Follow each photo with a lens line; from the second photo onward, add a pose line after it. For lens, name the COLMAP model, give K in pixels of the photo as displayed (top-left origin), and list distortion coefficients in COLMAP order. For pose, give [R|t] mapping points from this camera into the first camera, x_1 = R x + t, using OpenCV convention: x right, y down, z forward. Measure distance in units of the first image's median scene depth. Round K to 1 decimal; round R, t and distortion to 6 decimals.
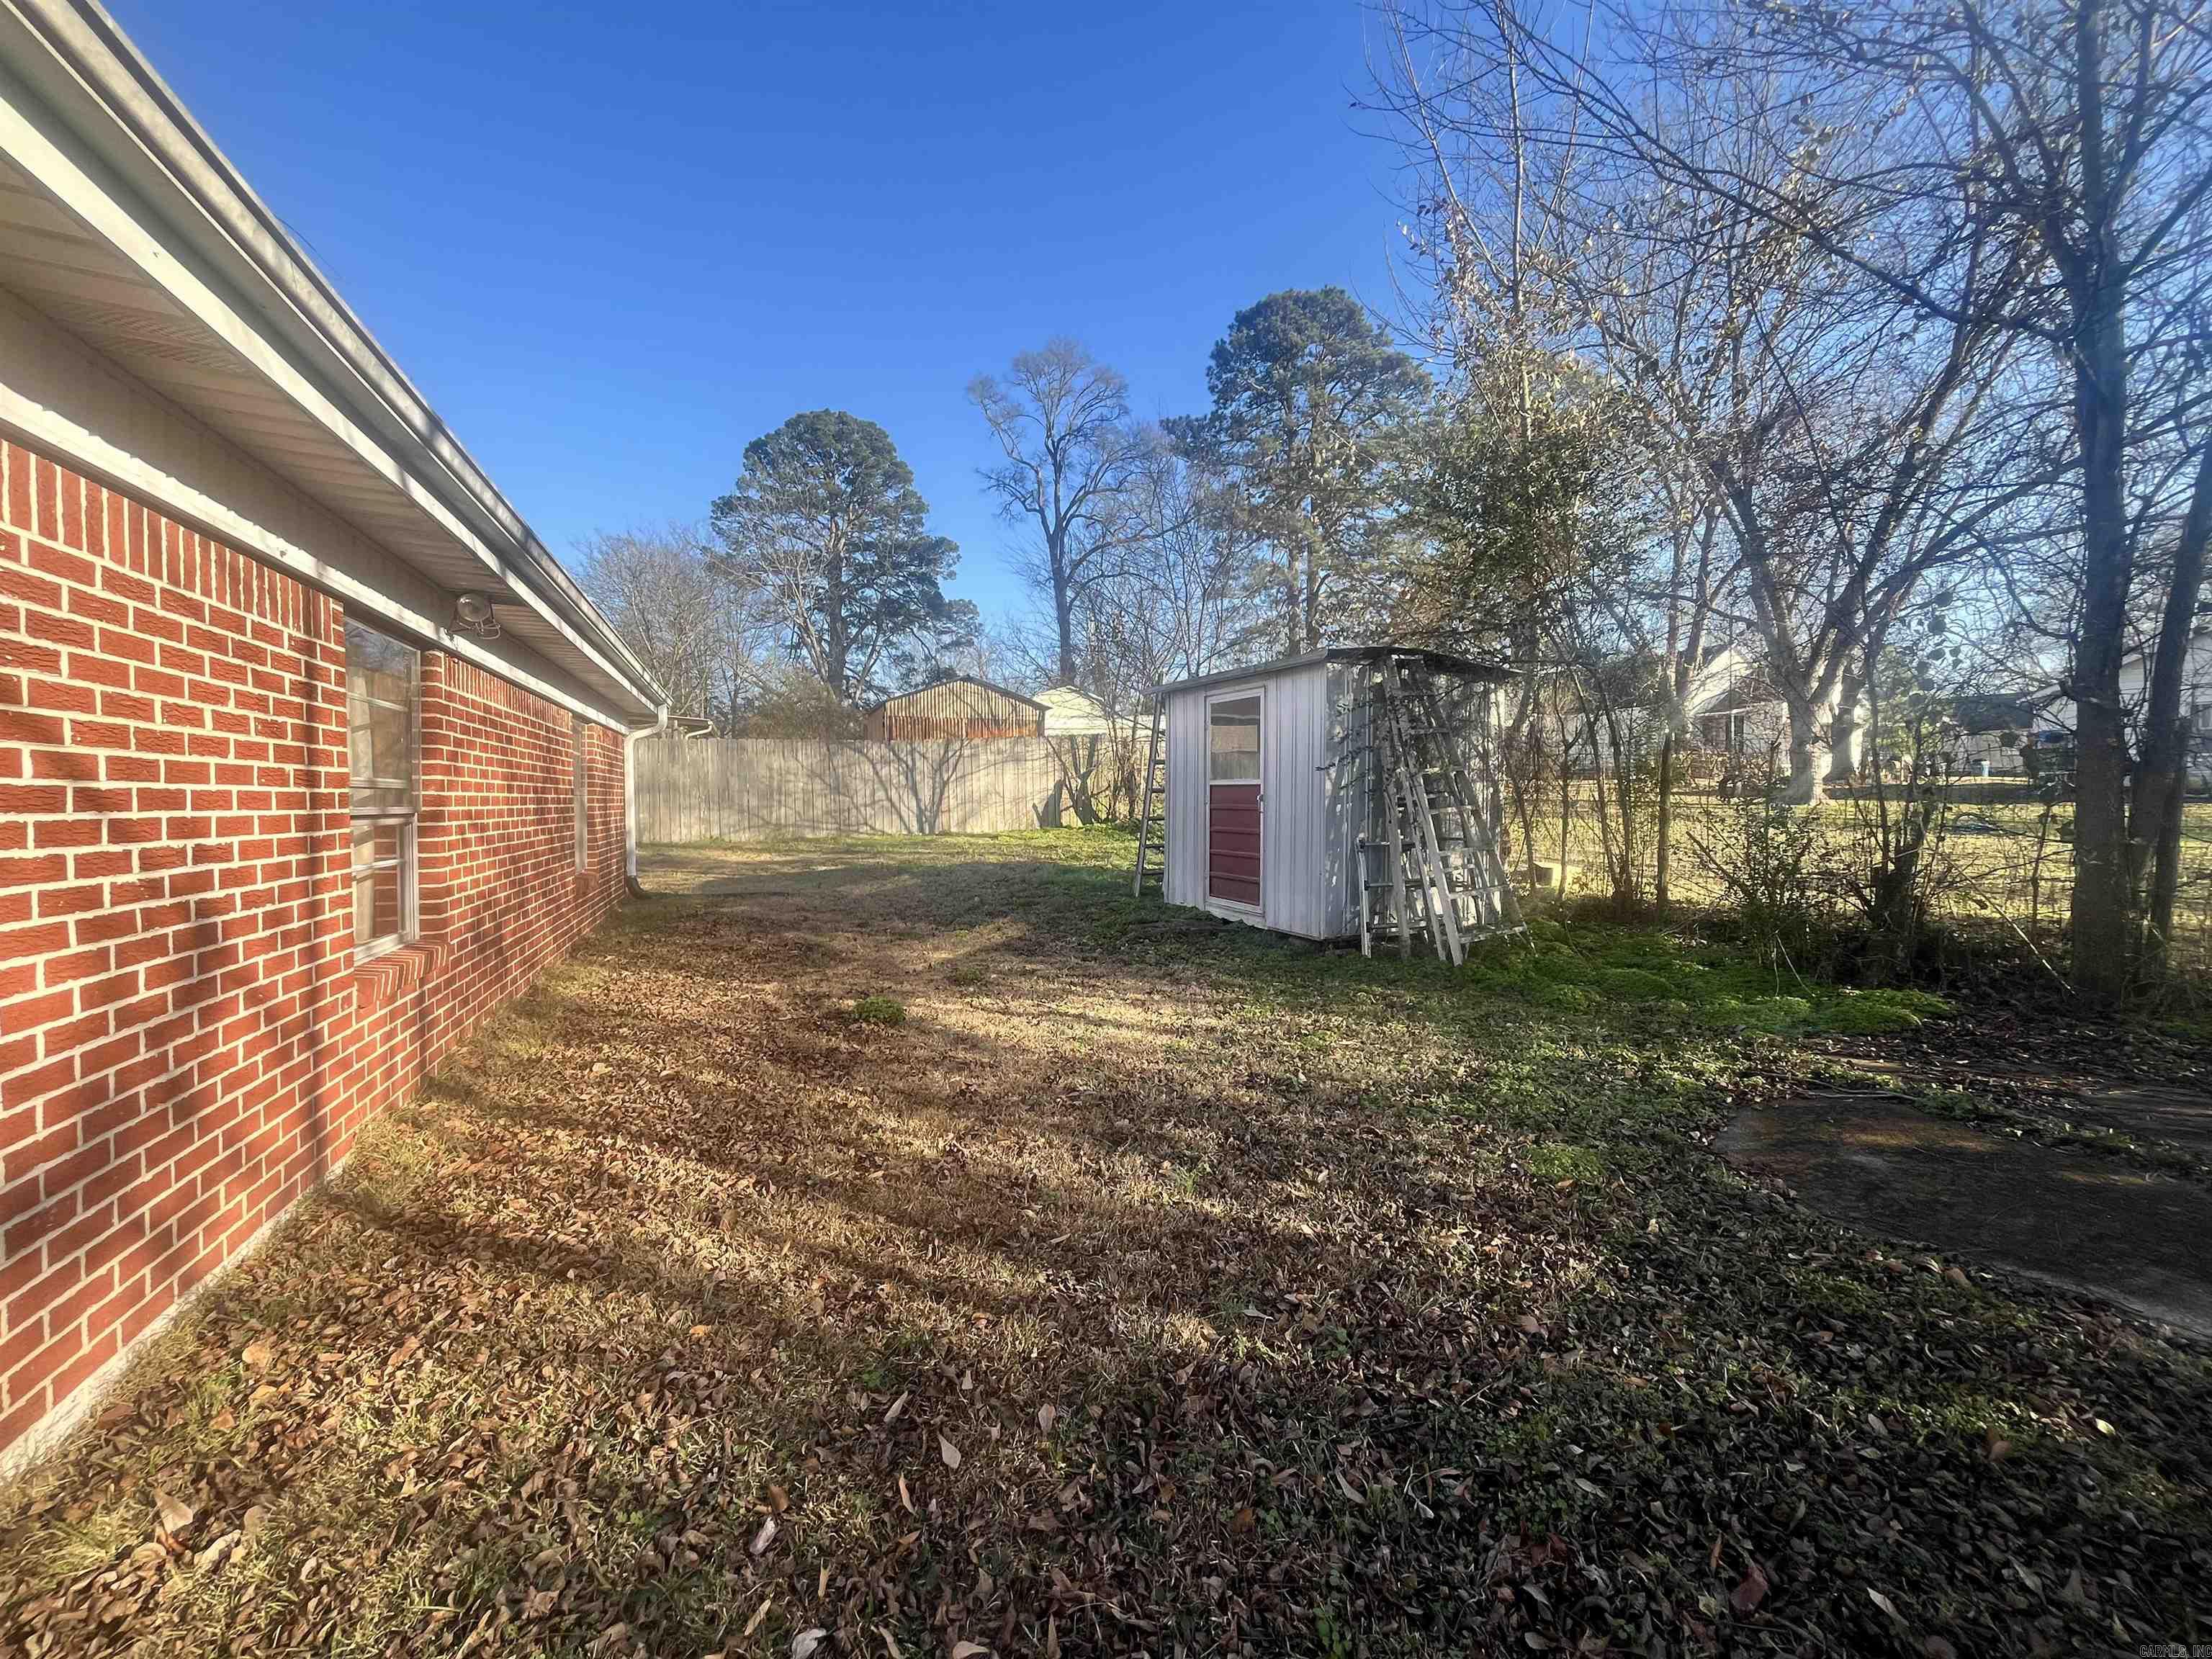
lens RADIAL K [[885.1, 0, 1106.6], [0, 885.1, 822.9], [0, 0, 1]] dist [0.001108, 0.000094]
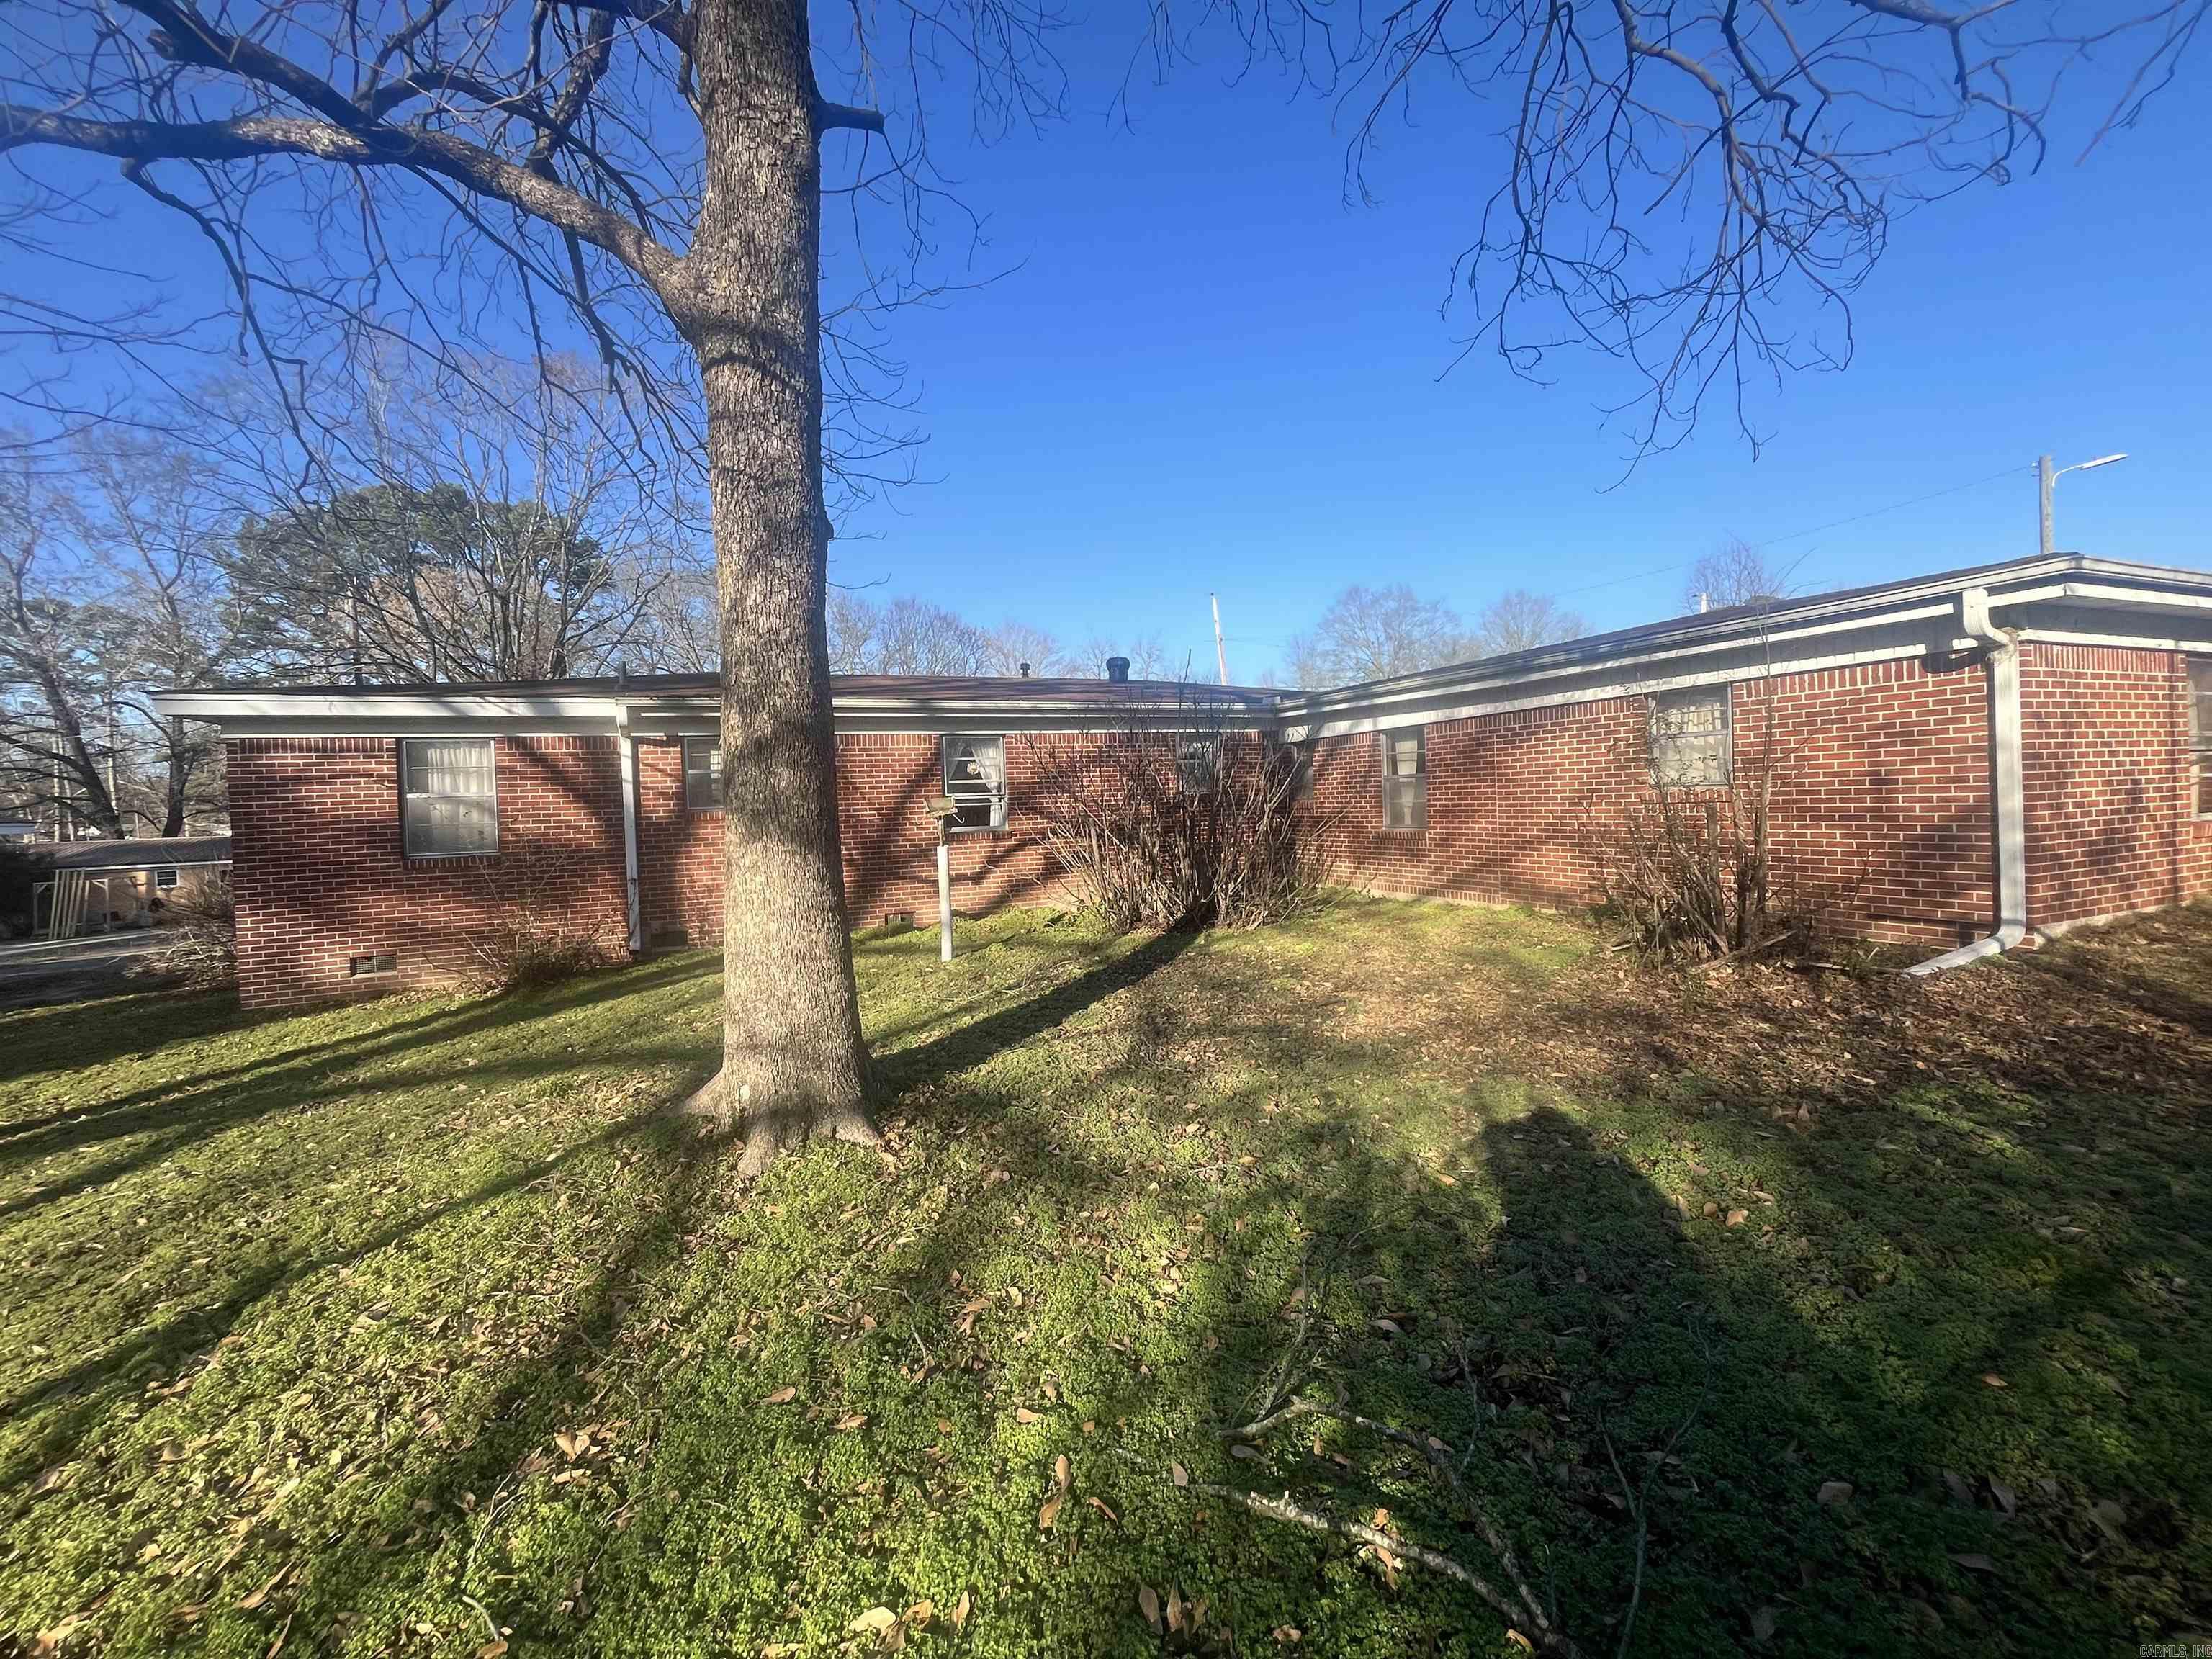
lens RADIAL K [[885.1, 0, 1096.8], [0, 885.1, 816.3], [0, 0, 1]] dist [0.001108, 0.000094]
pose [[0.004143, 0.017203, -0.999843, 0.070892], [0.012783, 0.999769, 0.017254, 0.004494], [0.999910, -0.012852, 0.003922, -0.091293]]
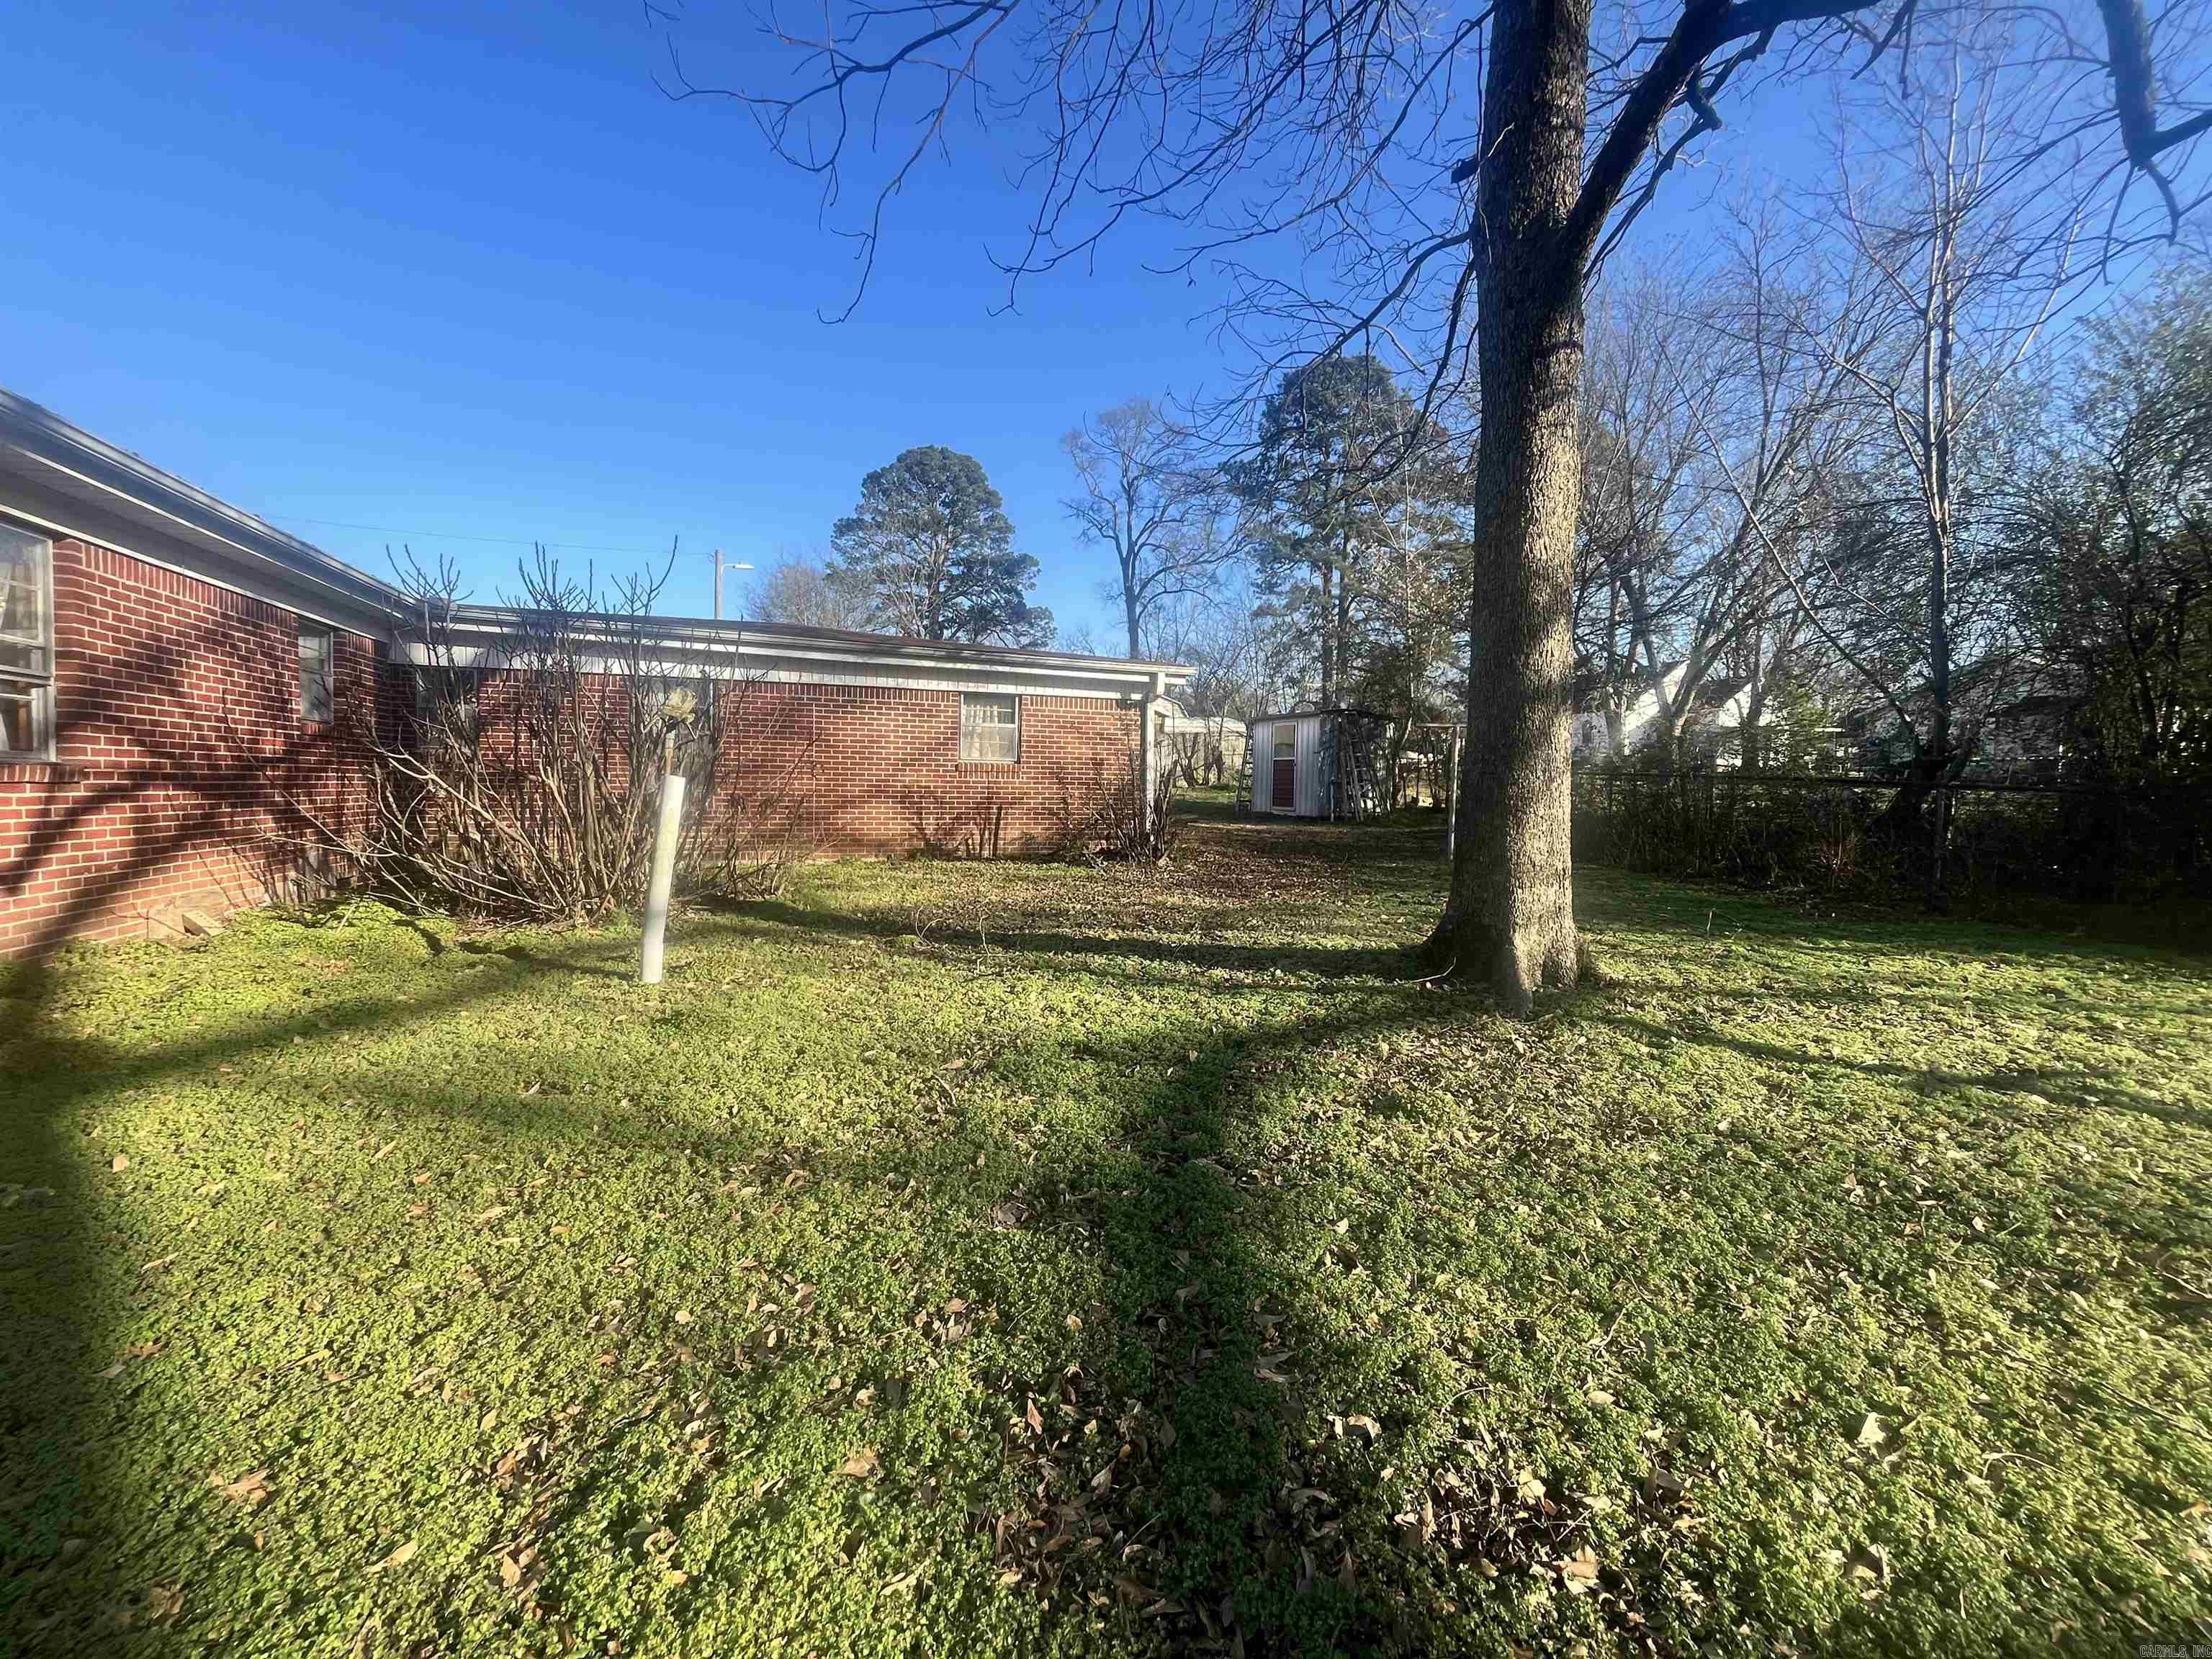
lens RADIAL K [[885.1, 0, 1099.3], [0, 885.1, 823.5], [0, 0, 1]] dist [0.001108, 0.000094]
pose [[0.998739, 0.020236, -0.045942, -0.034374], [-0.019538, 0.999688, 0.015587, 0.014435], [0.046243, -0.014669, 0.998823, -0.202055]]
